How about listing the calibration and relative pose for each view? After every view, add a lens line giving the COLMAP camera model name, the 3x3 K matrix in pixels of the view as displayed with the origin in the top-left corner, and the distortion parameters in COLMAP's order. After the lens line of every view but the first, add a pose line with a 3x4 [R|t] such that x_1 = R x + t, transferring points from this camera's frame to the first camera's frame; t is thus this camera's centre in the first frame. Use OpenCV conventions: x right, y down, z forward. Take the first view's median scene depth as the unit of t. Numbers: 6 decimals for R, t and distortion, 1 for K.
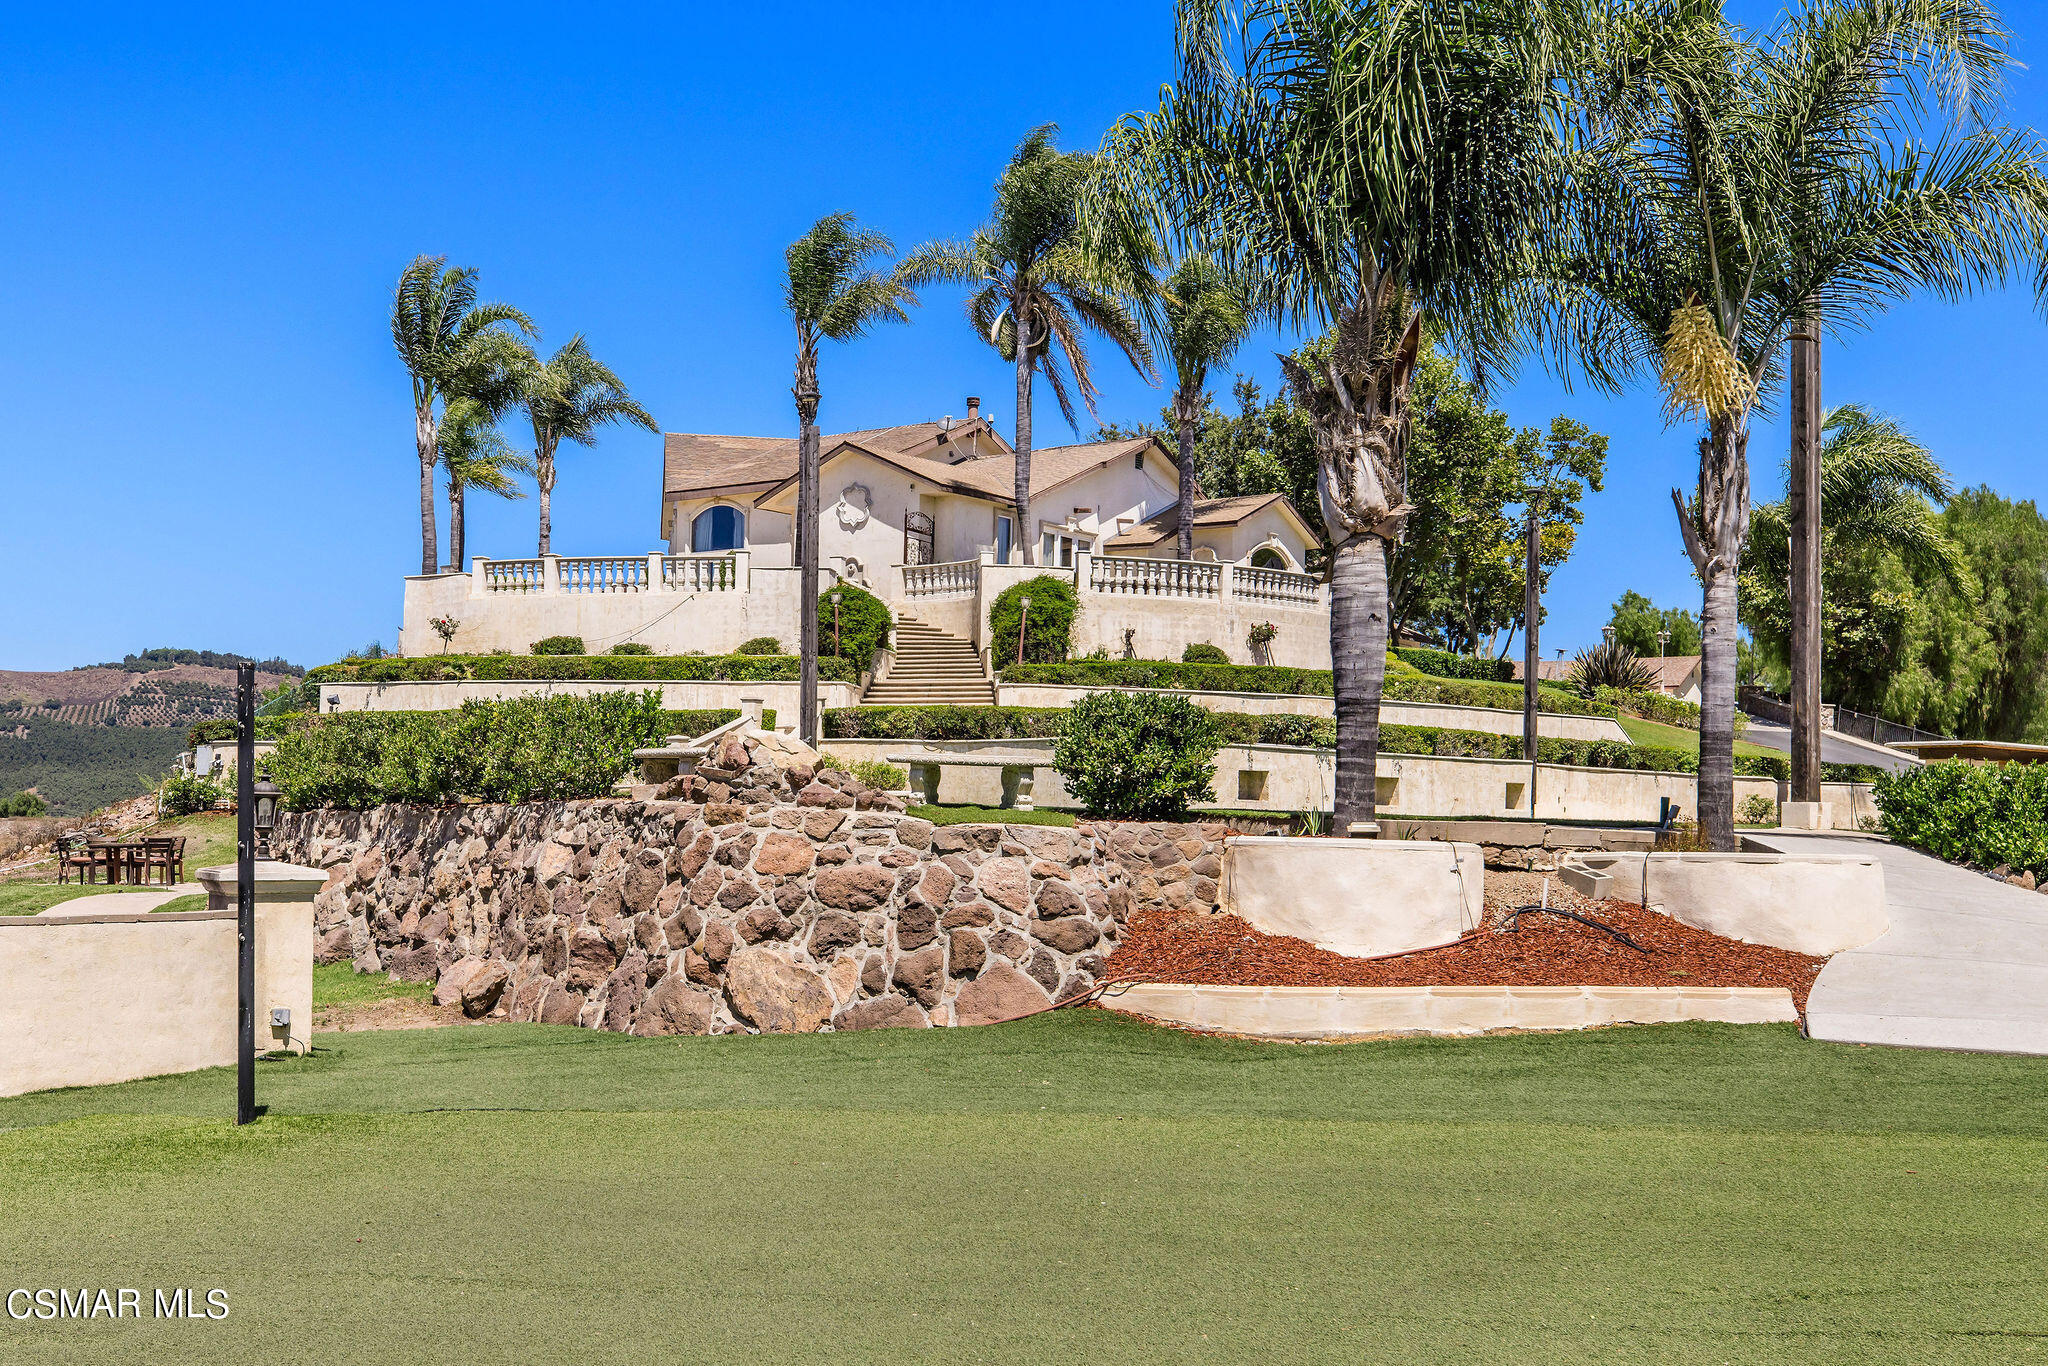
lens RADIAL K [[2287.8, 0, 1024.1], [0, 2287.8, 692.8], [0, 0, 1]] dist [0.007257, 0.000000]
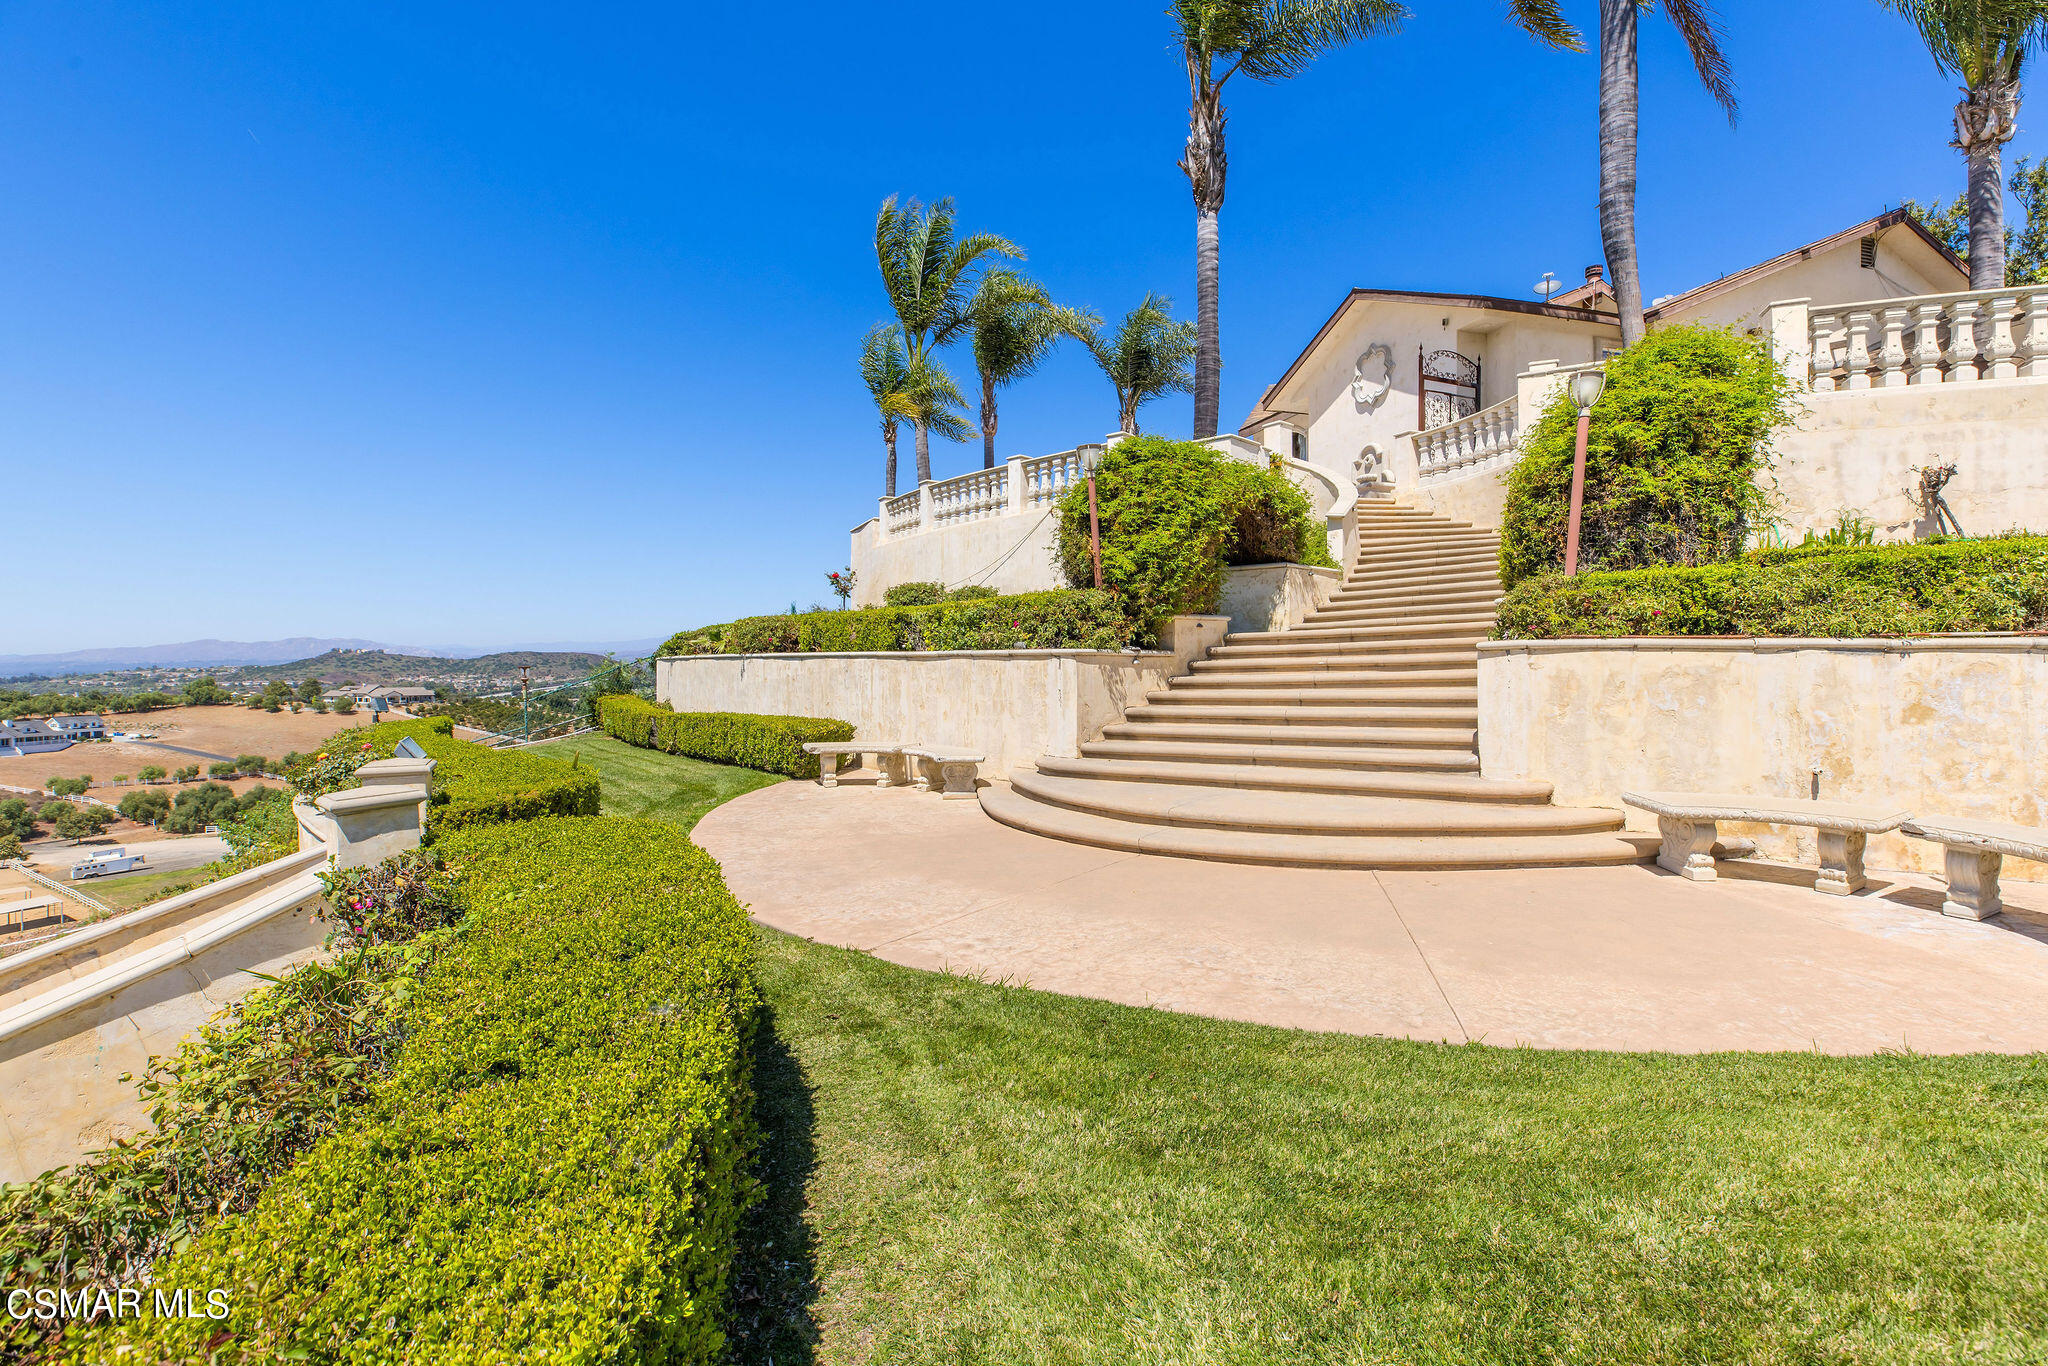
lens RADIAL K [[957.8, 0, 1003.1], [0, 957.8, 657.0], [0, 0, 1]] dist [0.005739, 0.000072]
pose [[0.805639, -0.023134, -0.591954, 0.014172], [0.053920, 0.997953, 0.034383, -0.009789], [0.589947, -0.059619, 0.805238, 0.836942]]
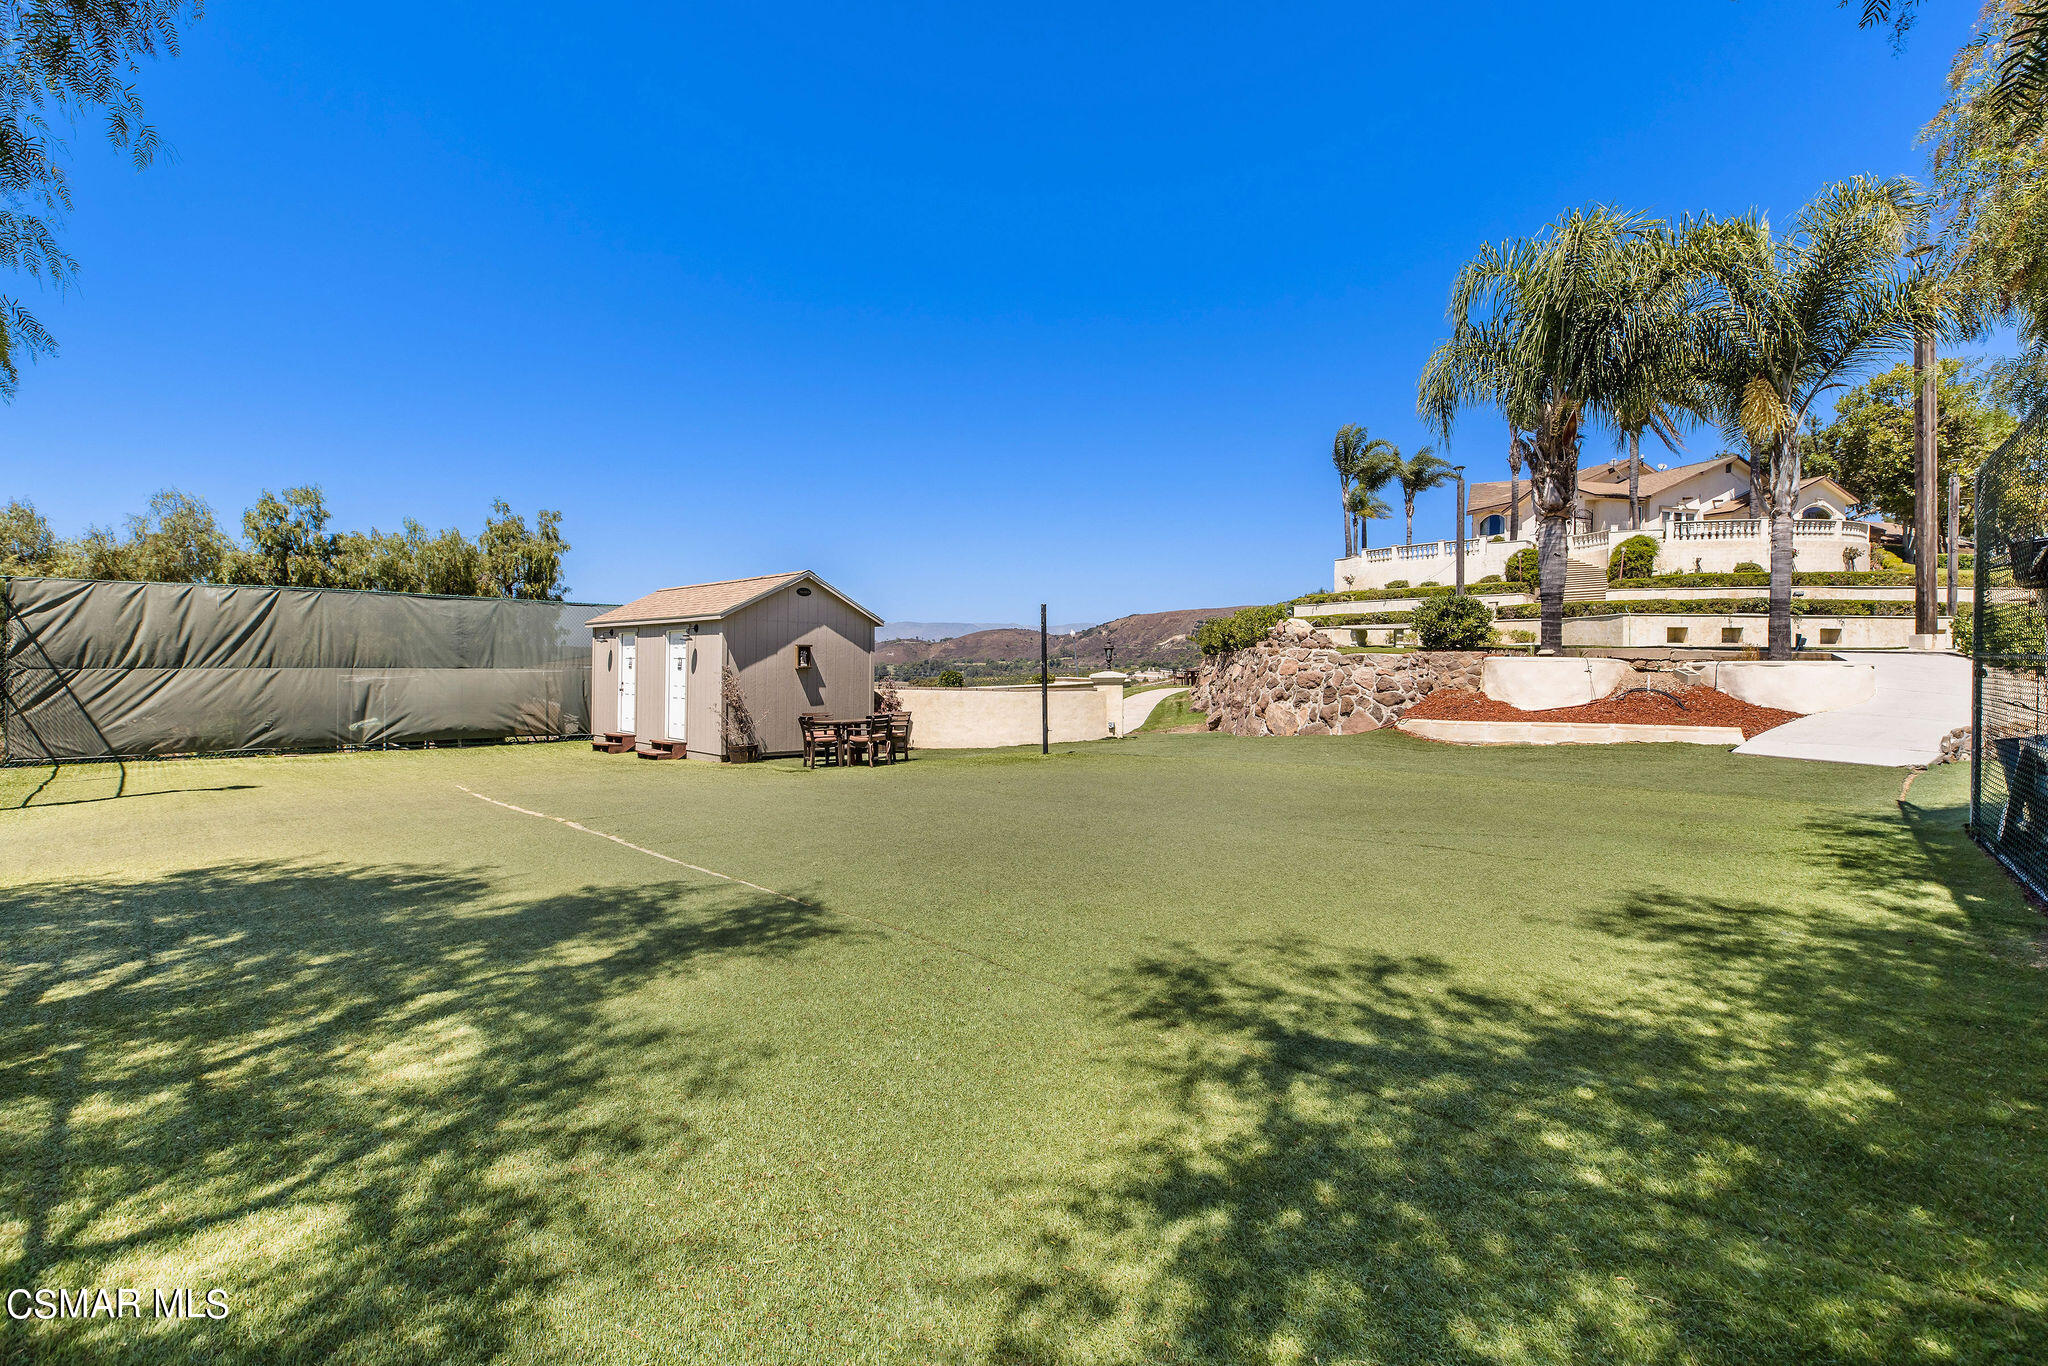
lens RADIAL K [[957.8, 0, 1024.9], [0, 957.8, 641.5], [0, 0, 1]] dist [0.005739, 0.000072]
pose [[0.802711, -0.026672, -0.595772, 0.080513], [0.046487, 0.998758, 0.017921, 0.002529], [0.594554, -0.042081, 0.802954, -0.008407]]
